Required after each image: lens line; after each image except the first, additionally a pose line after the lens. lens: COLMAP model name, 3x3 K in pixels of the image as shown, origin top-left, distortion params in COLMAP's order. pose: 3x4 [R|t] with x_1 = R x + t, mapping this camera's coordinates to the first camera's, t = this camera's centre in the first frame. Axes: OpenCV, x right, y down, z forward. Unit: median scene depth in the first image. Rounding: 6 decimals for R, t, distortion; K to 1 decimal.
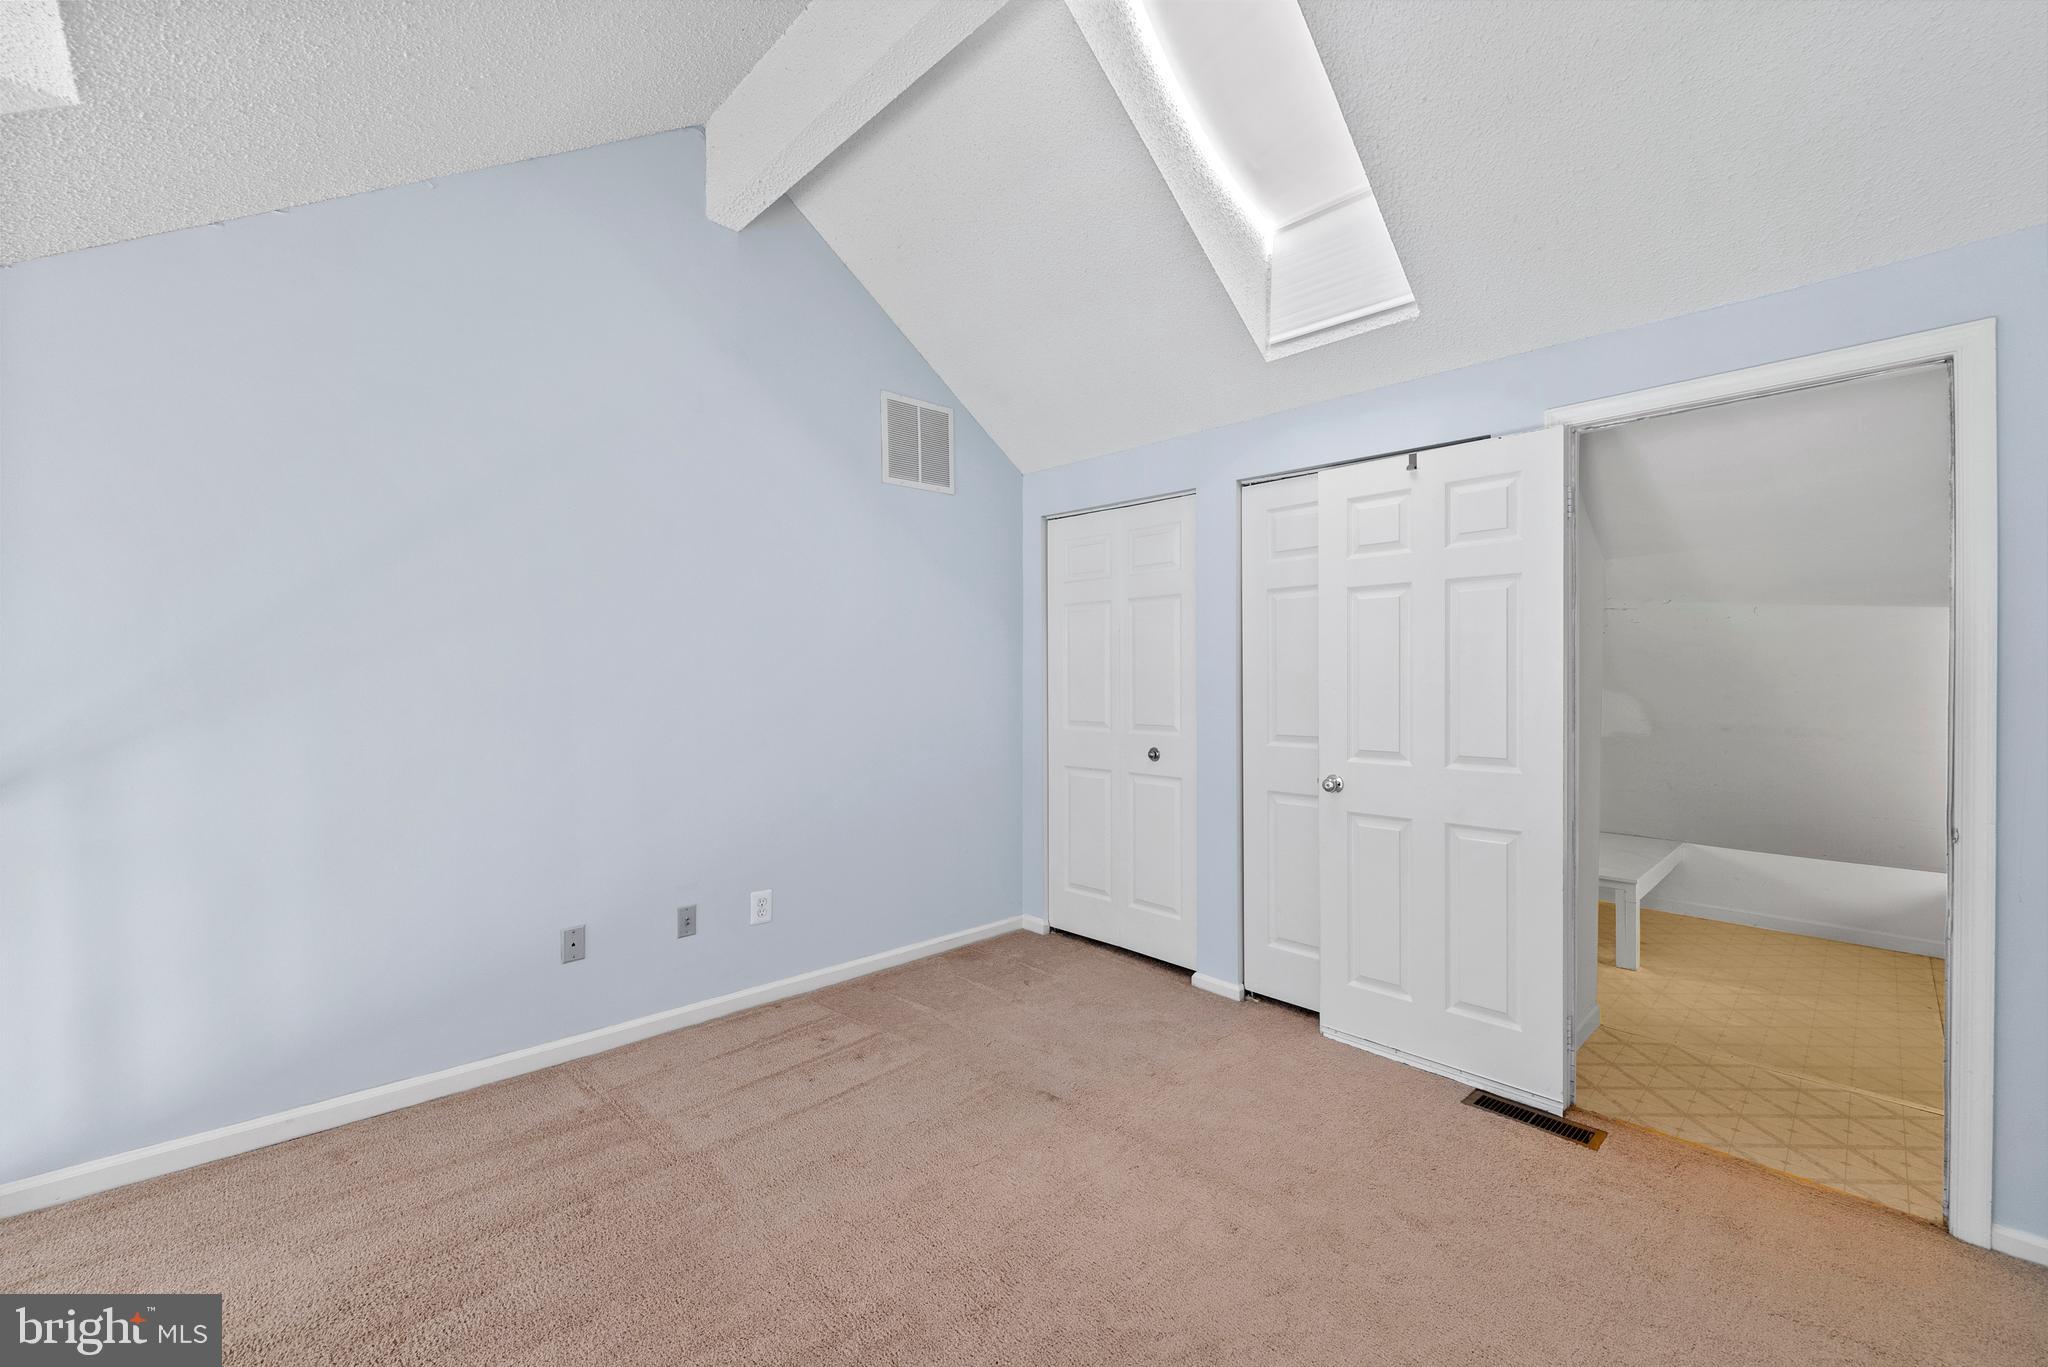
lens RADIAL K [[831.8, 0, 1020.3], [0, 831.8, 680.2], [0, 0, 1]] dist [-0.001627, -0.000343]
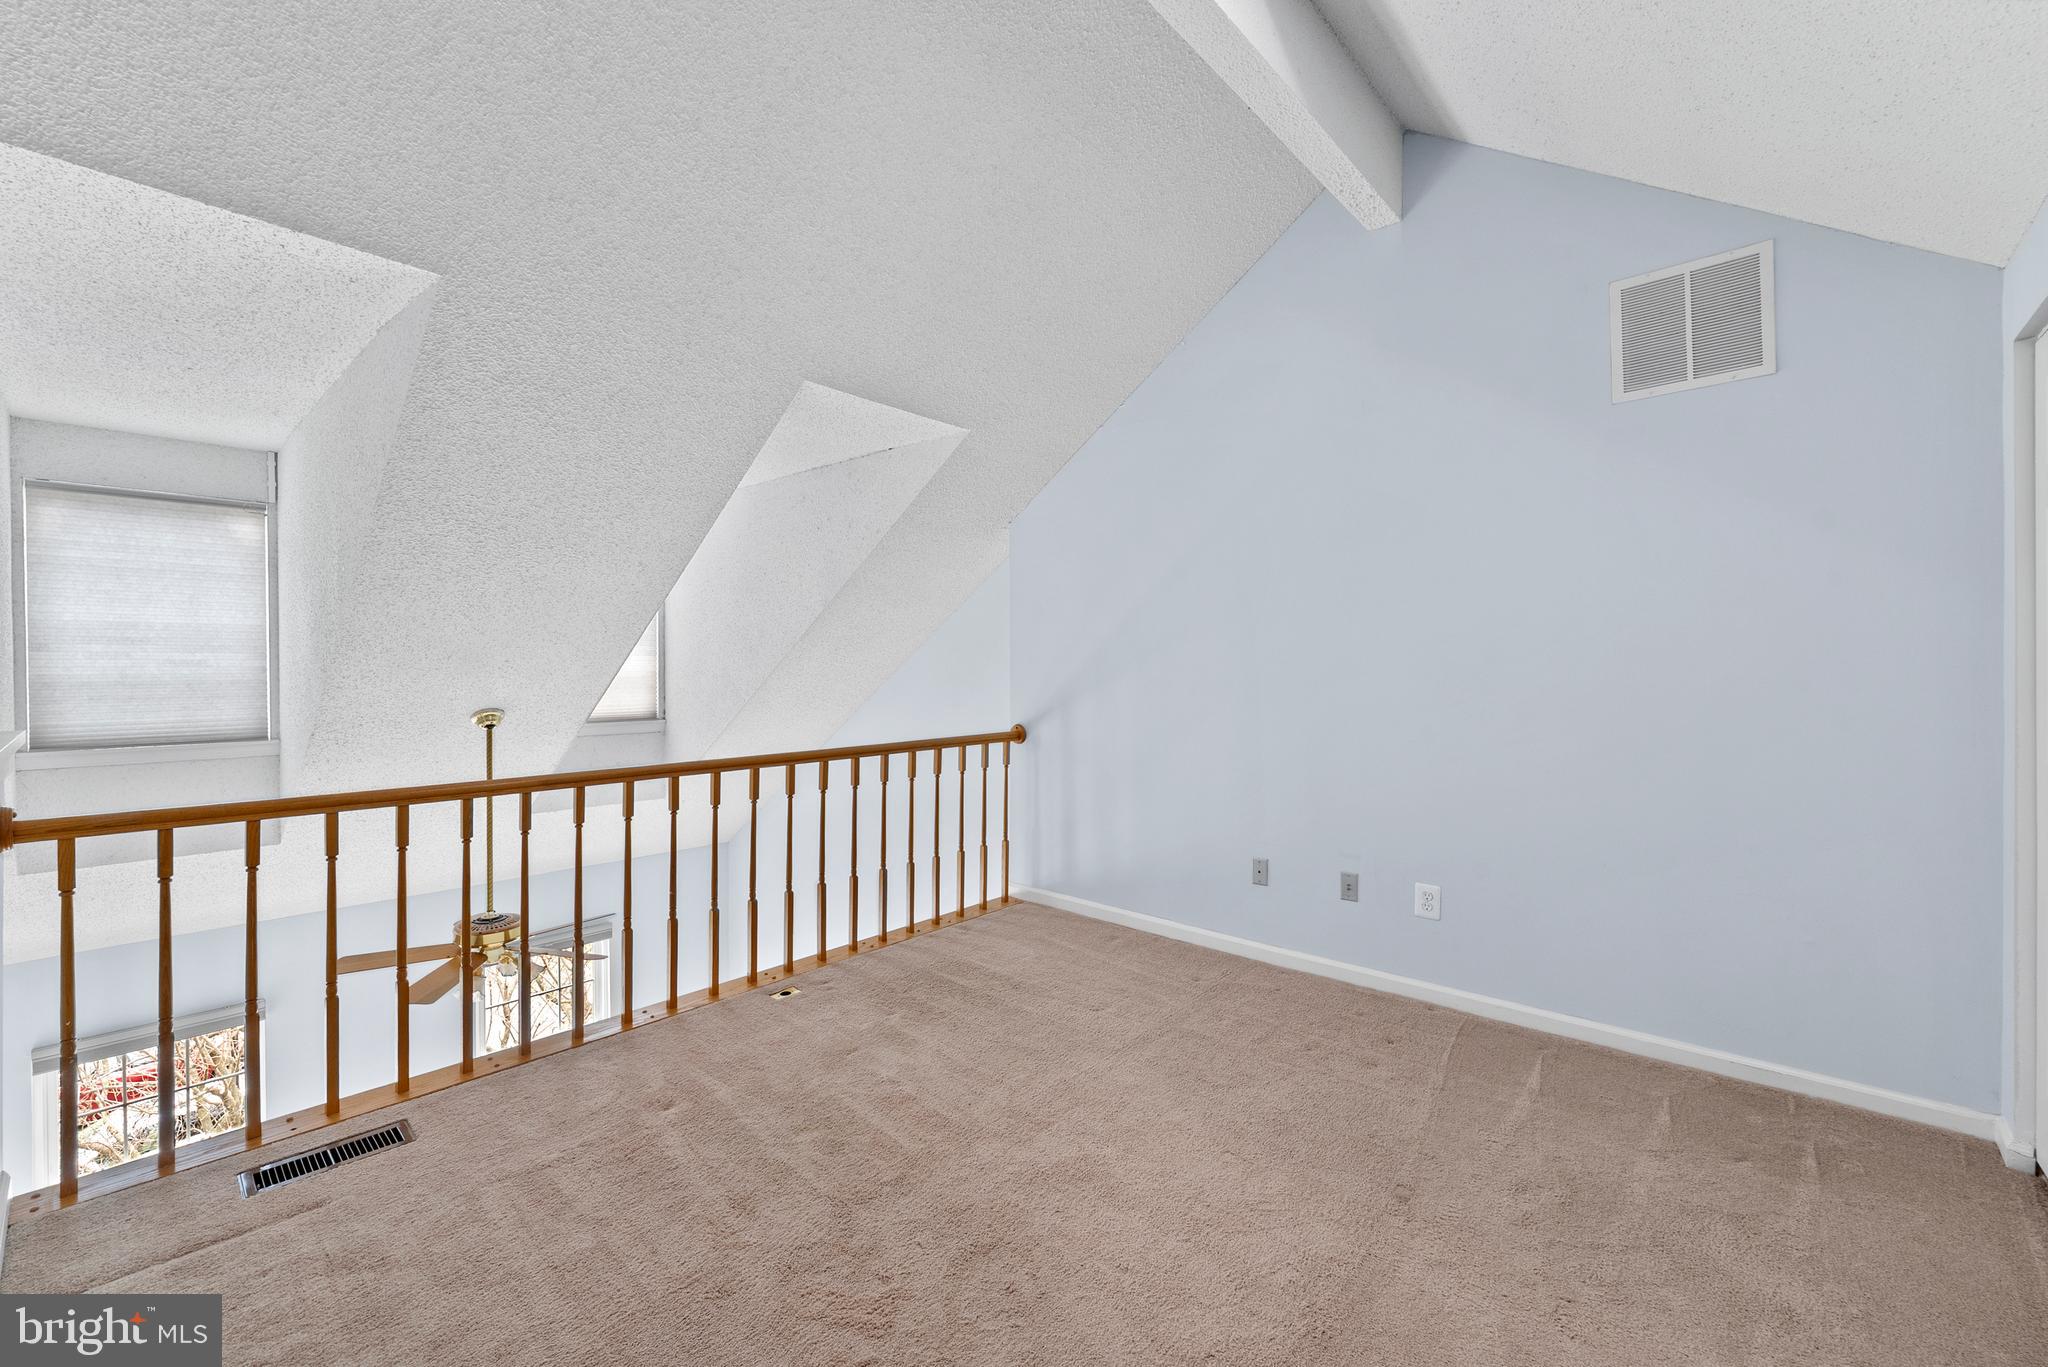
lens RADIAL K [[831.8, 0, 1020.2], [0, 831.8, 679.0], [0, 0, 1]] dist [-0.001627, -0.000343]
pose [[0.066494, 0.002655, -0.997783, 0.615985], [-0.006513, 0.999976, 0.002226, 0.015658], [0.997766, 0.006351, 0.066509, 0.460035]]
